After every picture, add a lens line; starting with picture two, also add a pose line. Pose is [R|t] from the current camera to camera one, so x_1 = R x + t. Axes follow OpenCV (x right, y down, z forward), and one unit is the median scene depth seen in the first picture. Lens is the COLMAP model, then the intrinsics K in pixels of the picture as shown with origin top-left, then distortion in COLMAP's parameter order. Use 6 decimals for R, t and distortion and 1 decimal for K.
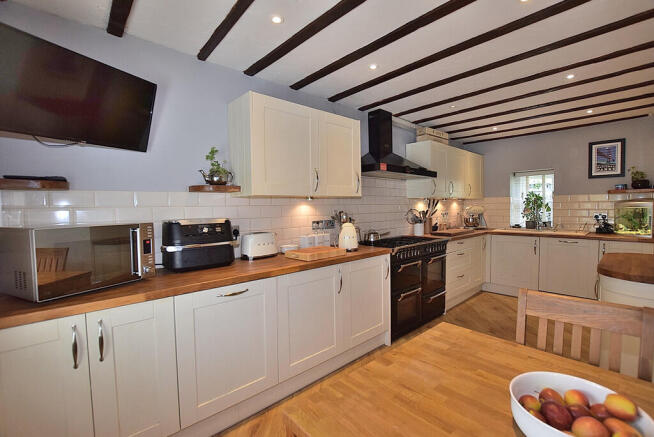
lens RADIAL K [[294.2, 0, 331.1], [0, 294.2, 217.8], [0, 0, 1]] dist [-0.023305, -0.000392]
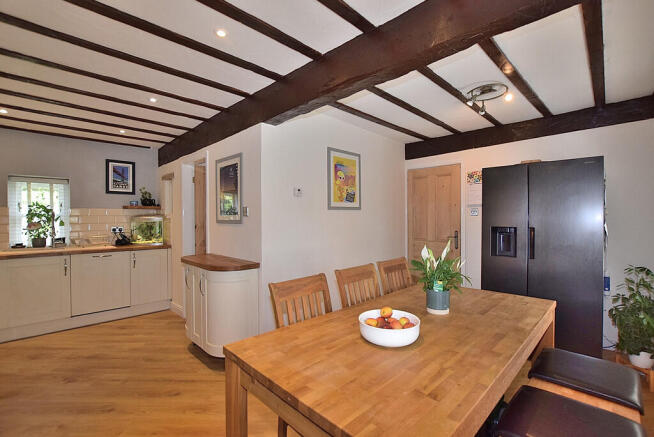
lens RADIAL K [[294.2, 0, 331.1], [0, 294.2, 217.8], [0, 0, 1]] dist [-0.023305, -0.000392]
pose [[-0.048595, 0.015526, 0.998698, -0.191868], [0.040783, 0.999076, -0.013547, -0.001568], [-0.997986, 0.040072, -0.049184, 0.259634]]
